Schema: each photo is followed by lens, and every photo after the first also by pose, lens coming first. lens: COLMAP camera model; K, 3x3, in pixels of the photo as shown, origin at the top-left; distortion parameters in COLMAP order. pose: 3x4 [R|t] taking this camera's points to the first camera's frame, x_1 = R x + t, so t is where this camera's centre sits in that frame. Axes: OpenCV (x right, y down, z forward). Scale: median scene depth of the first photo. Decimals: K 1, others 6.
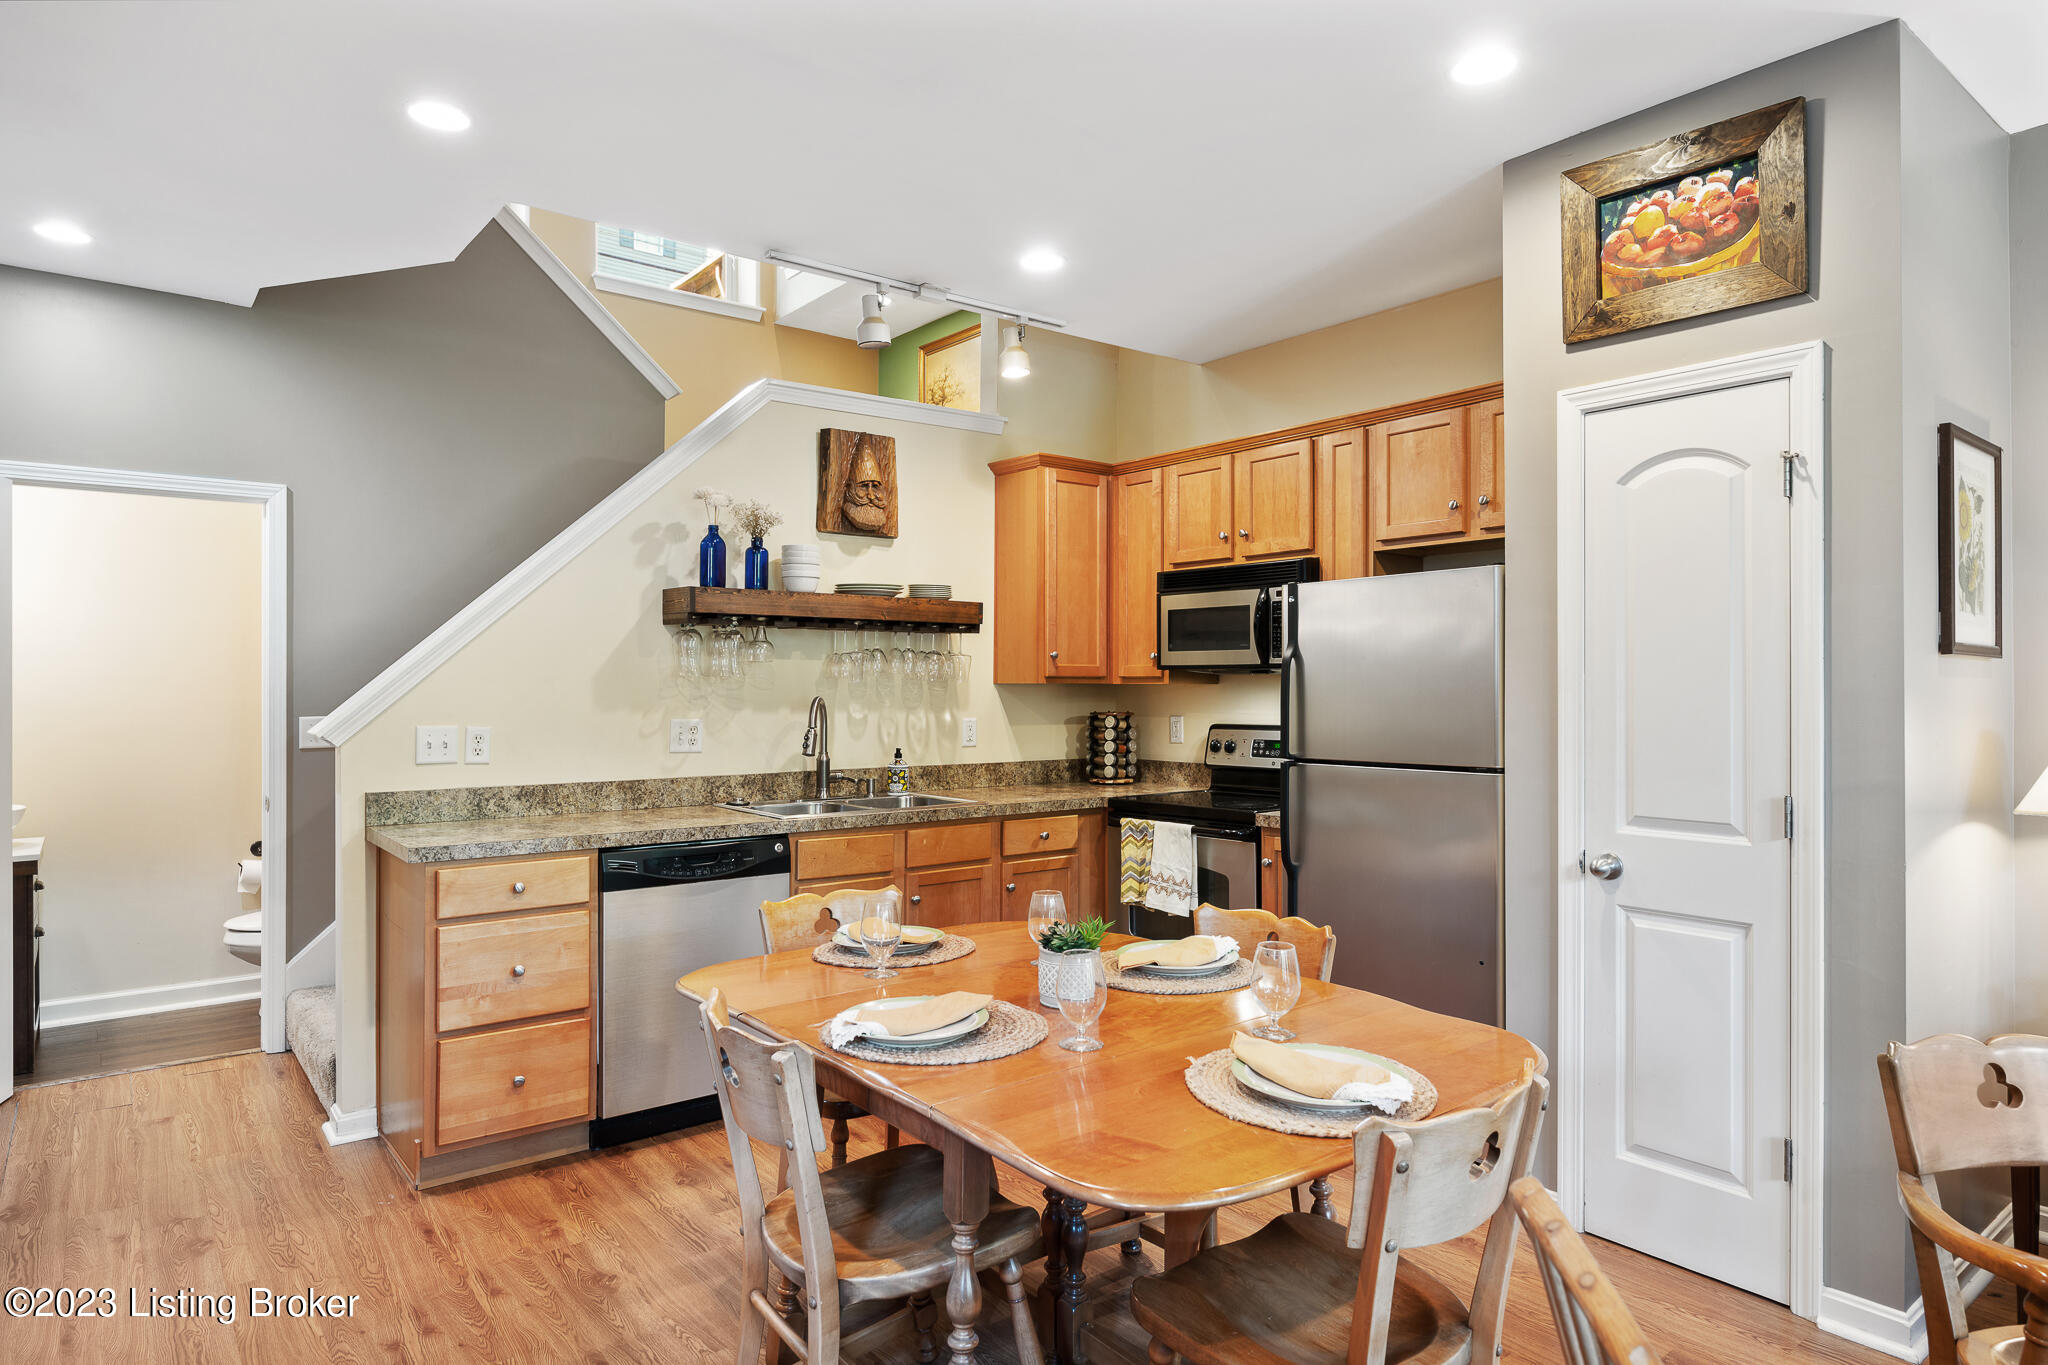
lens RADIAL K [[1188.5, 0, 1033.5], [0, 1188.5, 675.3], [0, 0, 1]] dist [-0.001338, -0.002439]
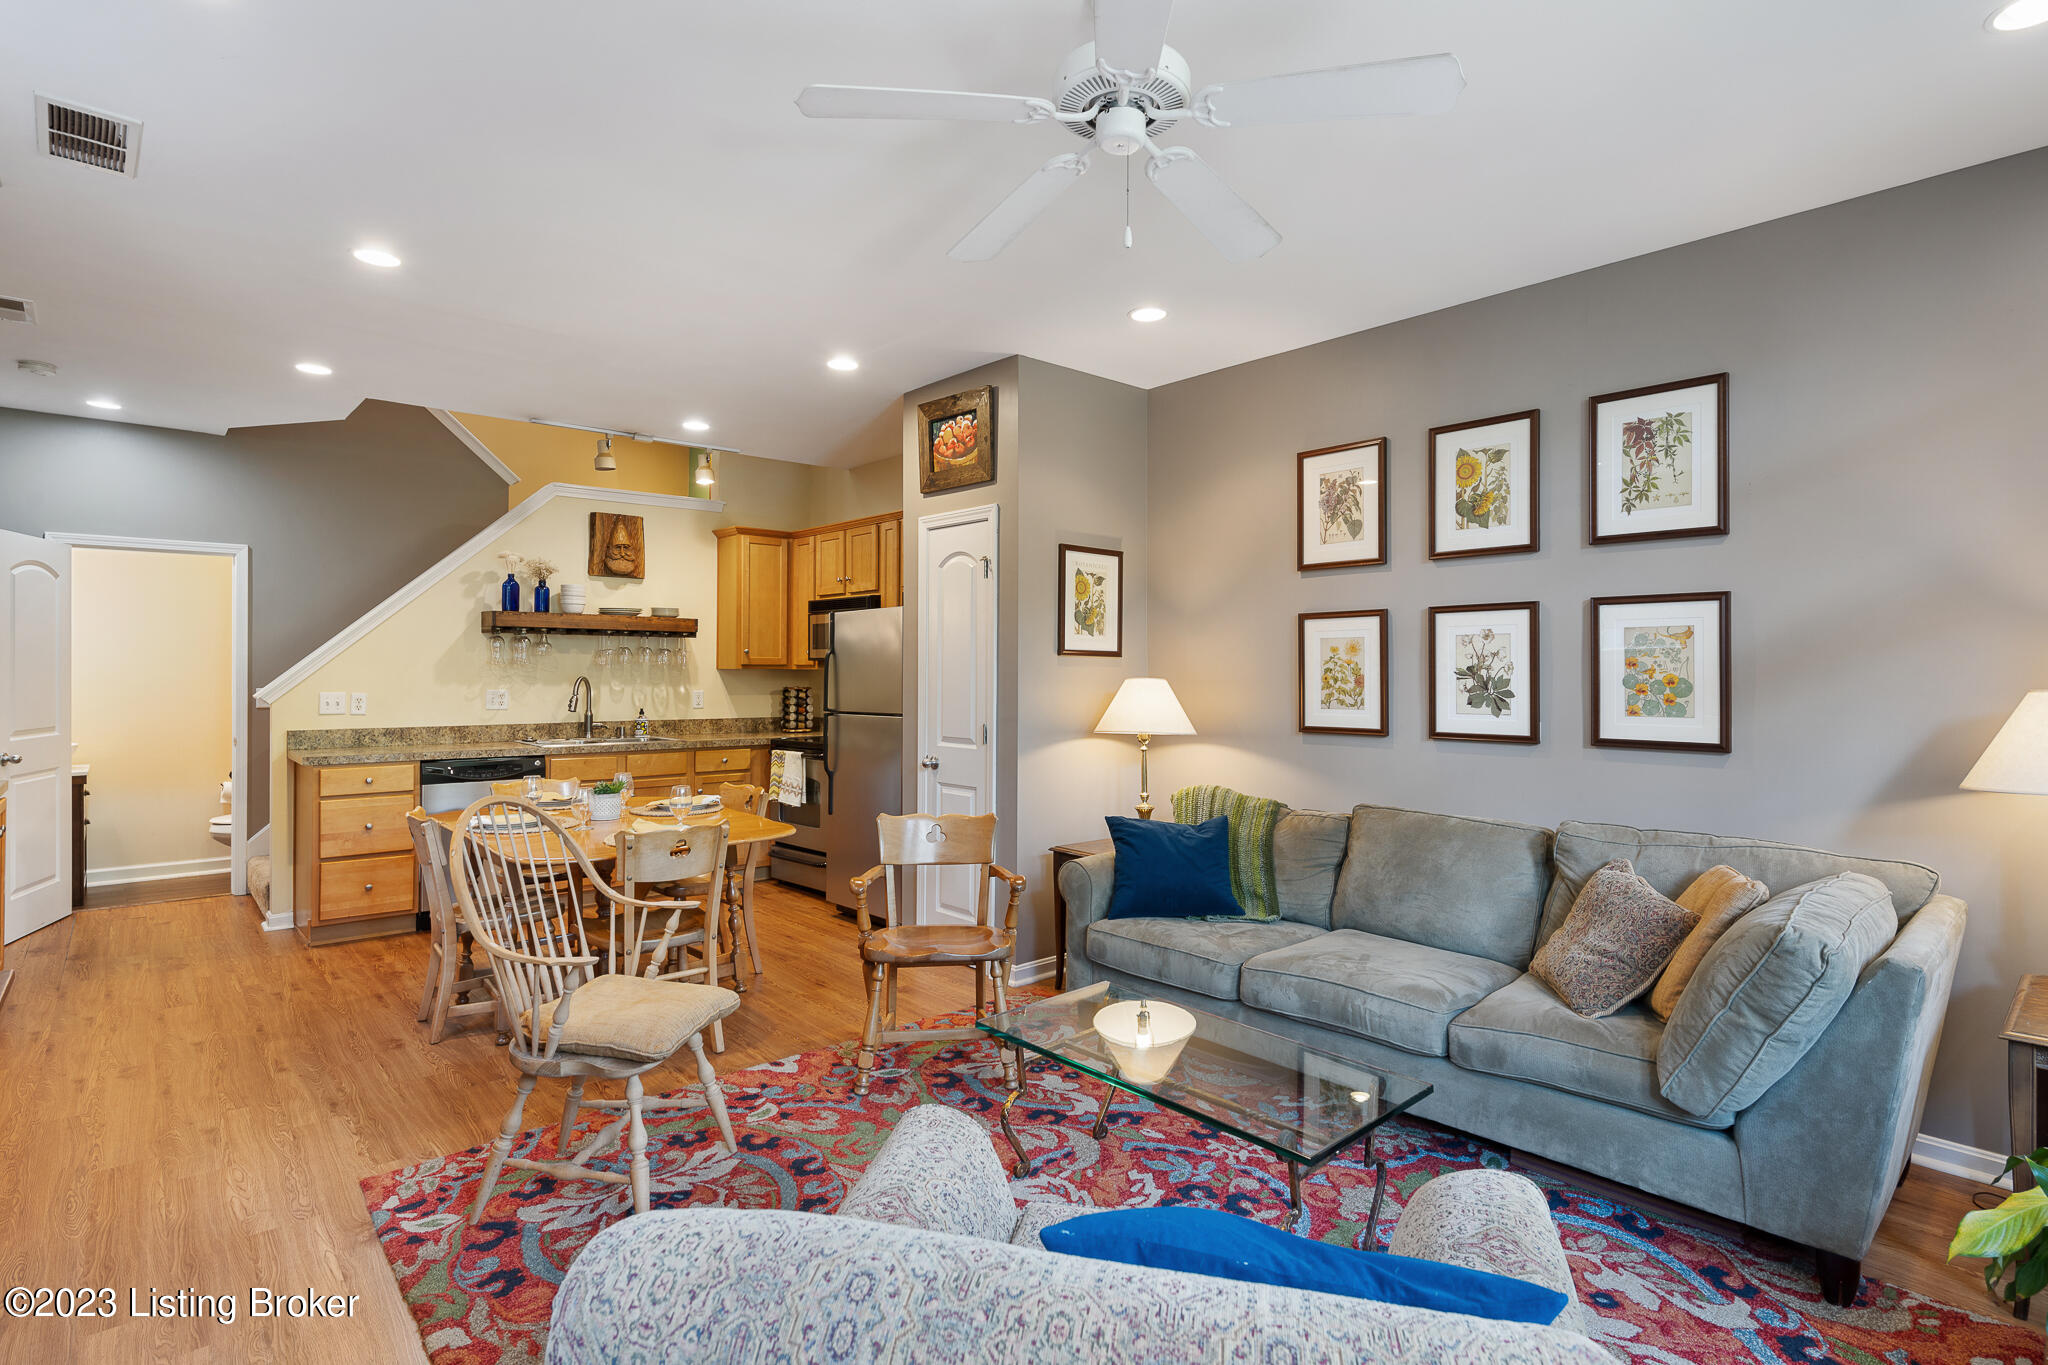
lens RADIAL K [[1039.4, 0, 1029.6], [0, 1039.4, 665.6], [0, 0, 1]] dist [0.016736, -0.008748]
pose [[0.998978, 0.002625, 0.045121, 0.384862], [-0.002745, 0.999993, 0.002599, -0.002719], [-0.045114, -0.002721, 0.998978, -0.489896]]
